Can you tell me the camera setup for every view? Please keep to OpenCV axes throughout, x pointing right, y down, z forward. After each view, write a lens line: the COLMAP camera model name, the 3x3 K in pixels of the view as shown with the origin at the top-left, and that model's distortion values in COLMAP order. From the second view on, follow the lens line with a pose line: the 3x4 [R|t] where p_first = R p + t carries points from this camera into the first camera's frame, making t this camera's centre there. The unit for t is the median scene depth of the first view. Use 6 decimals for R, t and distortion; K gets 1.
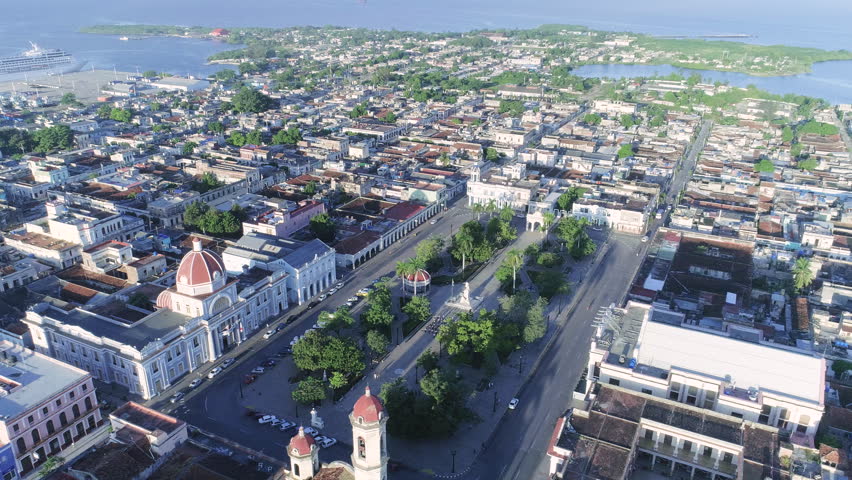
lens RADIAL K [[638.9, 0, 421.0], [0, 638.9, 240.7], [0, 0, 1]] dist [-0.001442, 0.001335]
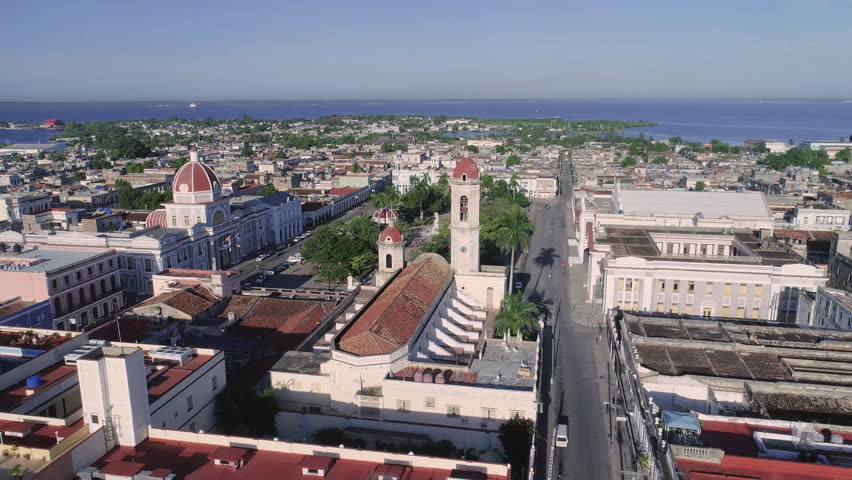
lens RADIAL K [[638.9, 0, 421.0], [0, 638.9, 240.7], [0, 0, 1]] dist [-0.001442, 0.001335]
pose [[0.966035, -0.069597, 0.248862, -0.266871], [0.109859, 0.982296, -0.151742, 0.326127], [-0.233895, 0.173928, 0.956578, -0.007219]]
